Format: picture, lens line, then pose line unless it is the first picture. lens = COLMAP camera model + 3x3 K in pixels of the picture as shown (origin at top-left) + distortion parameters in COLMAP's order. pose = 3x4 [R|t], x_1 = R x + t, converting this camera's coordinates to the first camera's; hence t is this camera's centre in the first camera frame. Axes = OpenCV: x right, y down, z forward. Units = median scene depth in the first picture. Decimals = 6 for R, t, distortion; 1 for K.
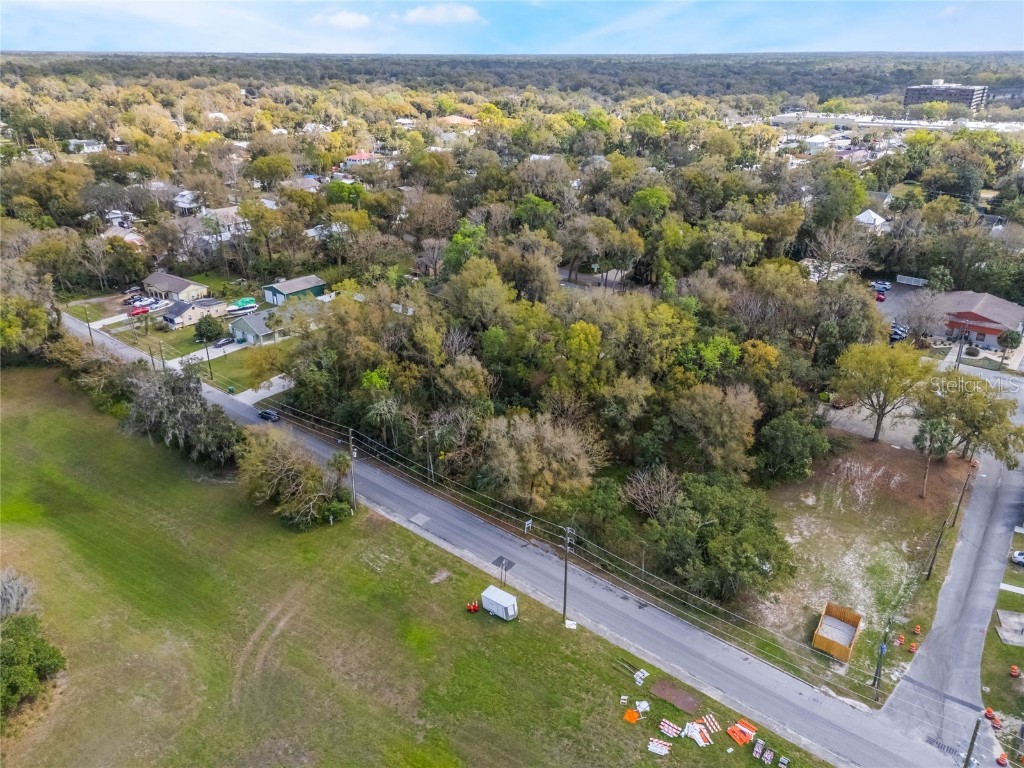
lens RADIAL K [[749.3, 0, 508.9], [0, 749.3, 381.9], [0, 0, 1]] dist [0.076801, -0.067330]
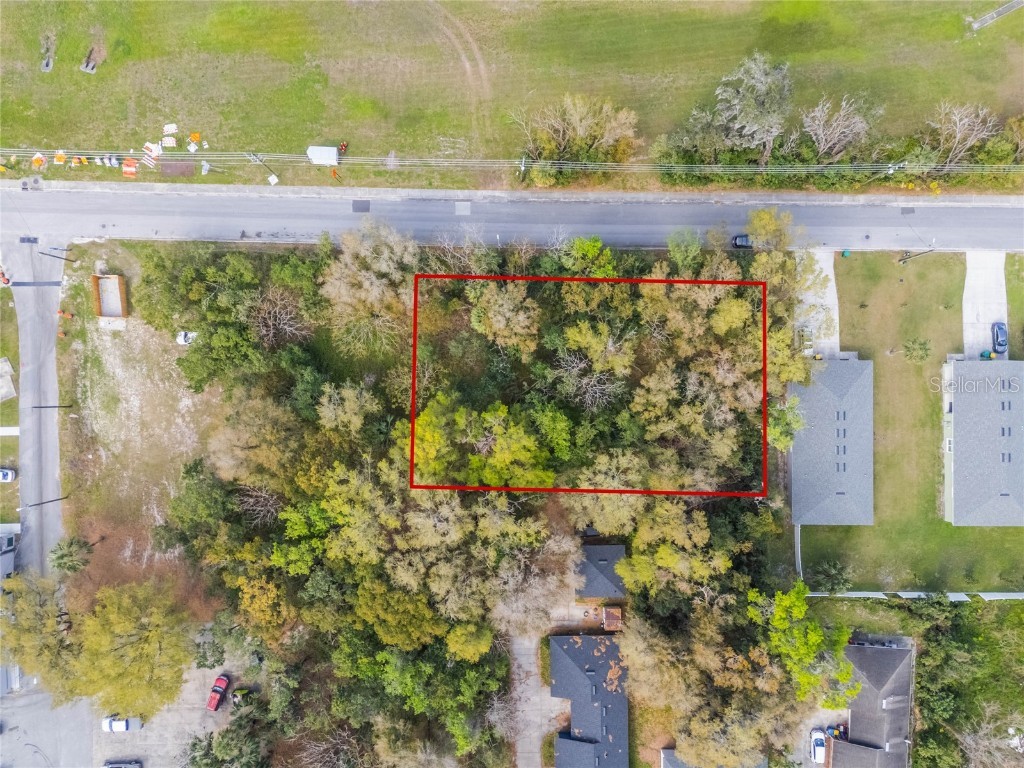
lens RADIAL K [[749.3, 0, 508.9], [0, 749.3, 381.9], [0, 0, 1]] dist [0.076801, -0.067330]
pose [[-0.777345, 0.628819, -0.017959, 0.008427], [-0.267060, -0.304022, 0.914467, -1.102478], [0.569574, 0.715652, 0.404262, 0.954941]]
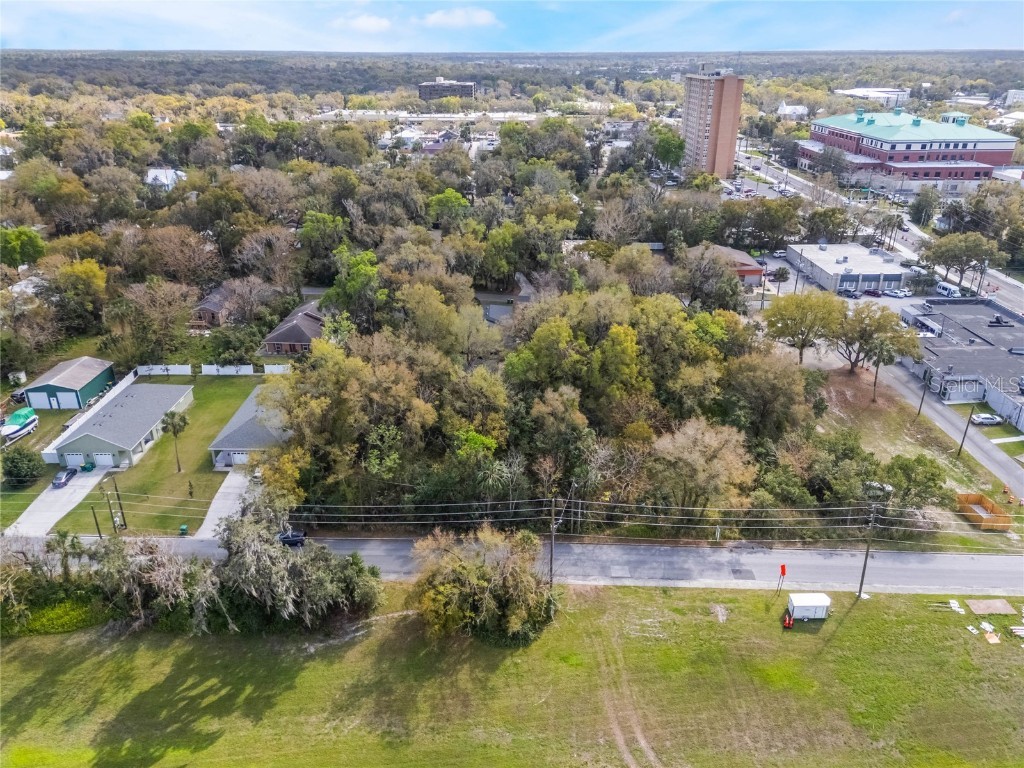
lens RADIAL K [[749.3, 0, 508.9], [0, 749.3, 381.9], [0, 0, 1]] dist [0.076801, -0.067330]
pose [[0.781045, -0.251744, 0.571483, -0.833041], [0.250442, 0.964598, 0.082637, -0.175477], [-0.572055, 0.078580, 0.816442, 0.396110]]
